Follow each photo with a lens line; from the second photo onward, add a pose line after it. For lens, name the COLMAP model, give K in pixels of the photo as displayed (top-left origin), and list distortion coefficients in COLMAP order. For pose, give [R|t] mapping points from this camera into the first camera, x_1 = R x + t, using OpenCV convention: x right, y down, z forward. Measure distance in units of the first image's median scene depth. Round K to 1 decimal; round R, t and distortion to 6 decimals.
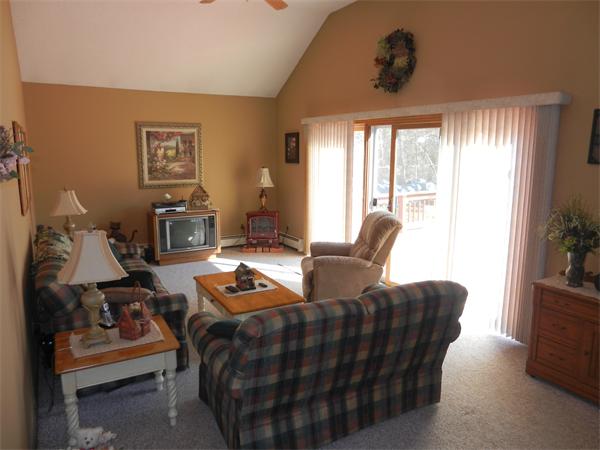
lens RADIAL K [[445.7, 0, 300.0], [0, 445.7, 225.0], [0, 0, 1]] dist [0.002440, -0.000498]
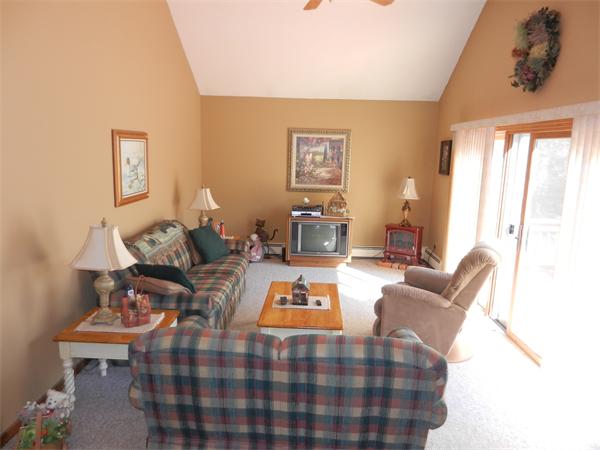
lens RADIAL K [[445.7, 0, 300.0], [0, 445.7, 225.0], [0, 0, 1]] dist [0.002440, -0.000498]
pose [[0.855496, 0.111470, -0.505668, 0.214892], [-0.116395, 0.992960, 0.021971, -0.027988], [0.504558, 0.040061, 0.862448, 0.104652]]
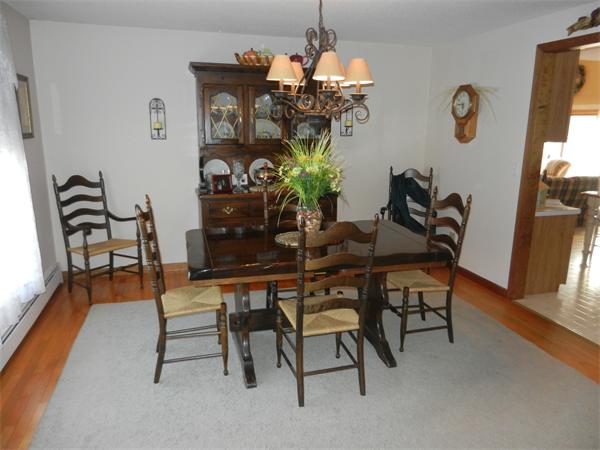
lens RADIAL K [[437.2, 0, 300.0], [0, 437.2, 225.0], [0, 0, 1]] dist [-0.002648, -0.004940]
pose [[0.972981, 0.056467, -0.223874, -0.337352], [-0.046070, 0.997615, 0.051400, 0.151787], [0.226242, -0.039697, 0.973262, -0.801347]]
